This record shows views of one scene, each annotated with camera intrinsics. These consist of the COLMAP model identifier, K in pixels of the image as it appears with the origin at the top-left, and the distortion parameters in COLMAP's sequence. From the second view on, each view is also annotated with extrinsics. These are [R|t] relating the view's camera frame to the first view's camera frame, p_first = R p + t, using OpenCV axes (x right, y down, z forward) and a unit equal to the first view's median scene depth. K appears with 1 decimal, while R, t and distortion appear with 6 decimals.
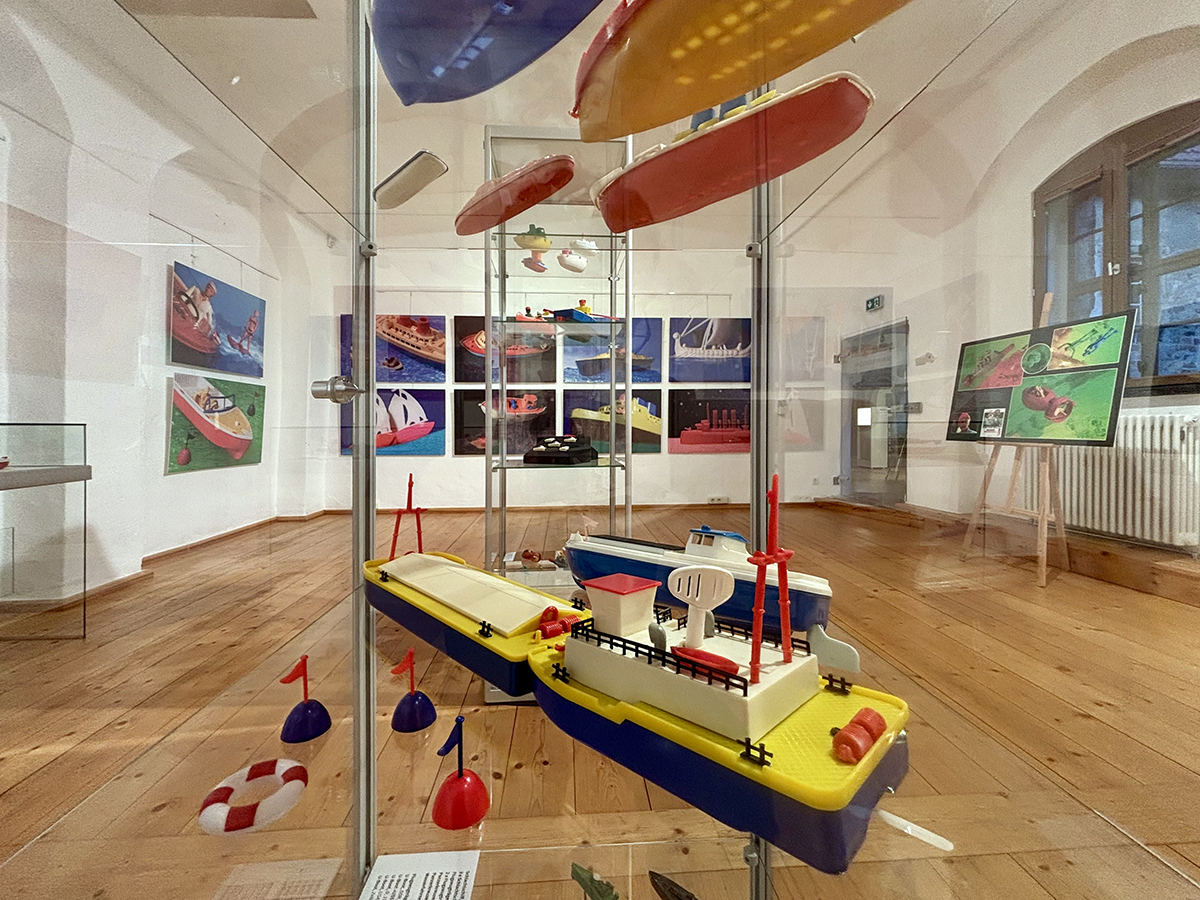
lens RADIAL K [[523.3, 0, 613.3], [0, 523.3, 425.3], [0, 0, 1]] dist [-0.002171, 0.000315]
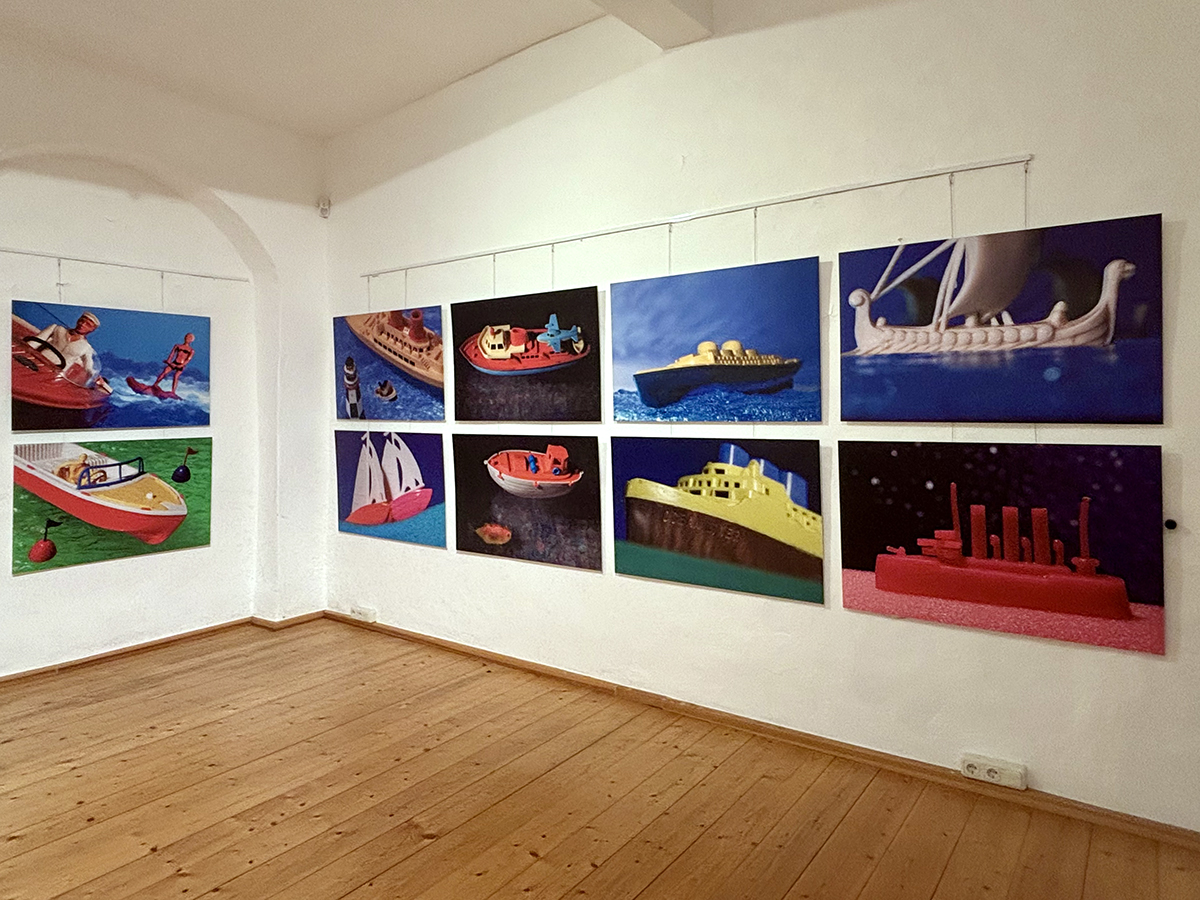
lens RADIAL K [[749.2, 0, 584.9], [0, 749.2, 403.6], [0, 0, 1]] dist [0.007665, -0.027502]
pose [[0.756975, -0.002375, -0.653439, 0.340638], [0.011366, 0.999890, 0.009532, -0.107831], [0.653345, -0.014643, 0.756919, 0.479105]]
